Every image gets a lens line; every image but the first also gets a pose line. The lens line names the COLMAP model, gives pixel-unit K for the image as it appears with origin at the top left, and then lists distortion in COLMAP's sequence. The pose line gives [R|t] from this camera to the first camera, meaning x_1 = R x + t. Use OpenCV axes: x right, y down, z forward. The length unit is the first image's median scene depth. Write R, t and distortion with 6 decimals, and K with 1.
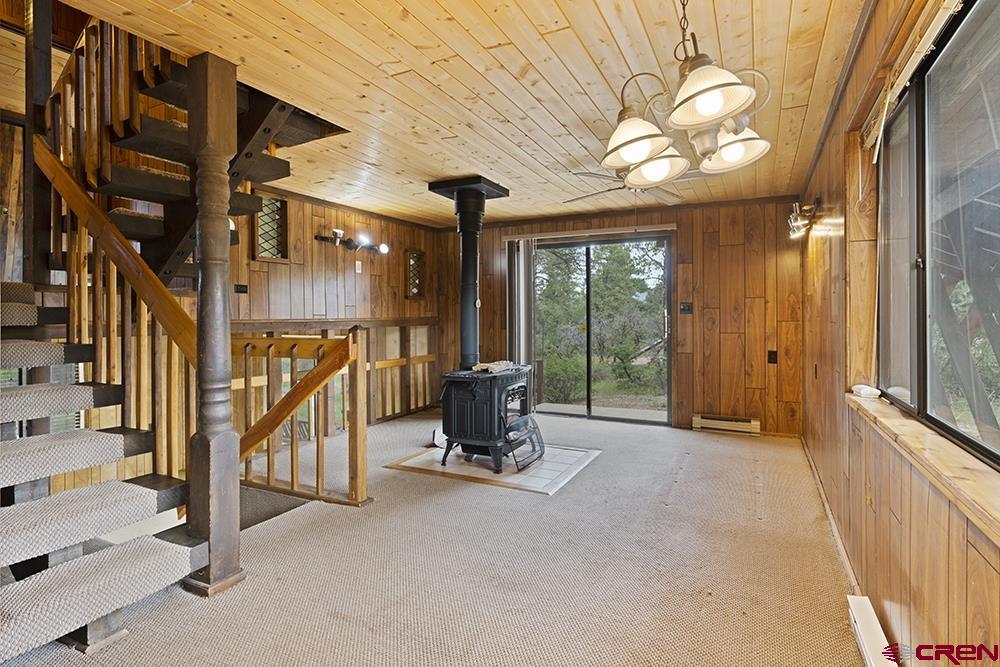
lens RADIAL K [[530.6, 0, 499.5], [0, 530.6, 323.6], [0, 0, 1]] dist [-0.004959, 0.002352]
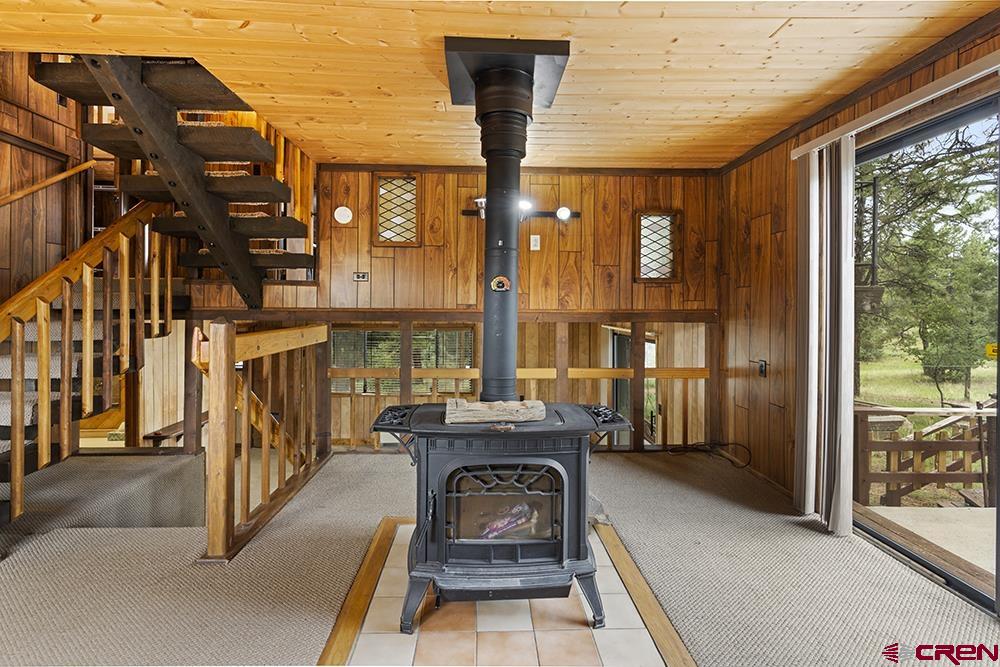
lens RADIAL K [[458.3, 0, 493.1], [0, 458.3, 308.8], [0, 0, 1]] dist [-0.006082, 0.003267]
pose [[0.470190, 0.013558, -0.882461, 0.280501], [-0.024357, 0.999700, 0.002381, -0.010151], [0.882229, 0.020374, 0.470380, 0.605265]]
